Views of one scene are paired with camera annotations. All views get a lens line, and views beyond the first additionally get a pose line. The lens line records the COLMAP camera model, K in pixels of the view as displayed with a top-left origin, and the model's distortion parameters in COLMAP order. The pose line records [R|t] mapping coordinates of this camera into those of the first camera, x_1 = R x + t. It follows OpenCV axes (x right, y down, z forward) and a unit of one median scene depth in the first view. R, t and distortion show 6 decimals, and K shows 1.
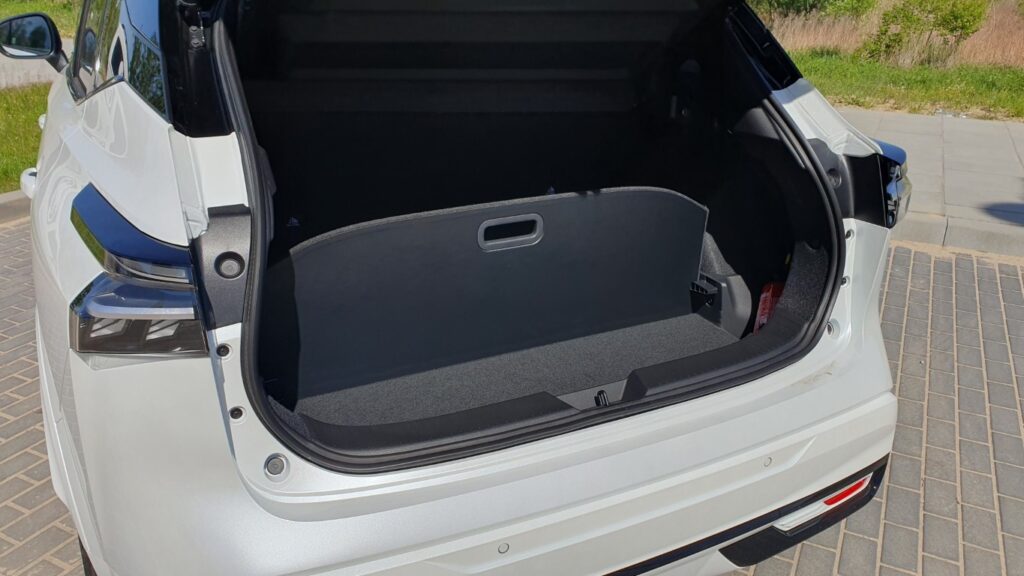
lens RADIAL K [[810.7, 0, 512.0], [0, 810.7, 288.0], [0, 0, 1]] dist [0.007724, 0.010467]
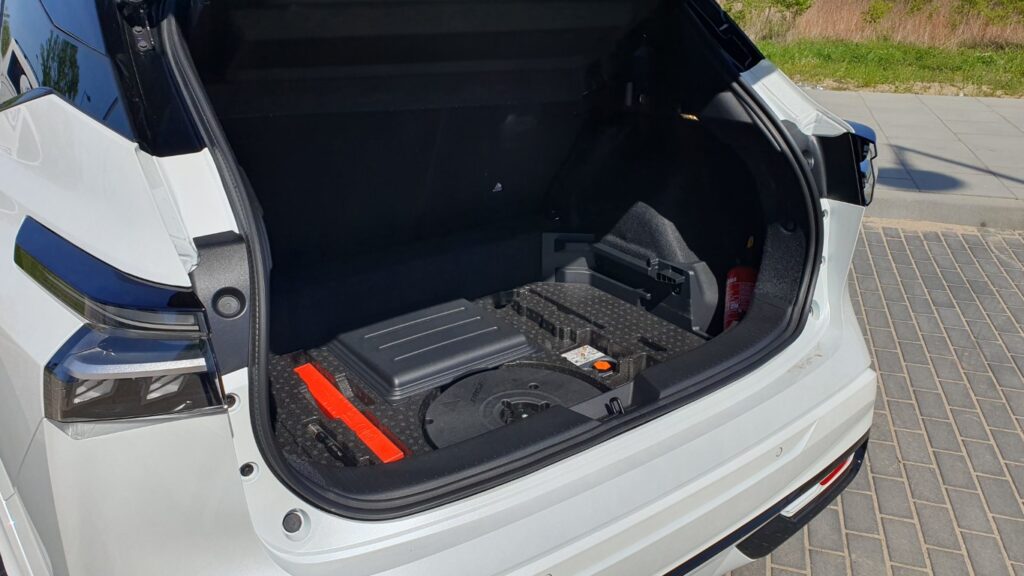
lens RADIAL K [[810.8, 0, 502.2], [0, 810.8, 293.5], [0, 0, 1]] dist [0.012125, 0.001678]
pose [[0.985824, -0.080633, 0.147140, -0.129938], [0.077544, 0.996633, 0.026621, -0.026710], [-0.148791, -0.014833, 0.988757, 0.068518]]
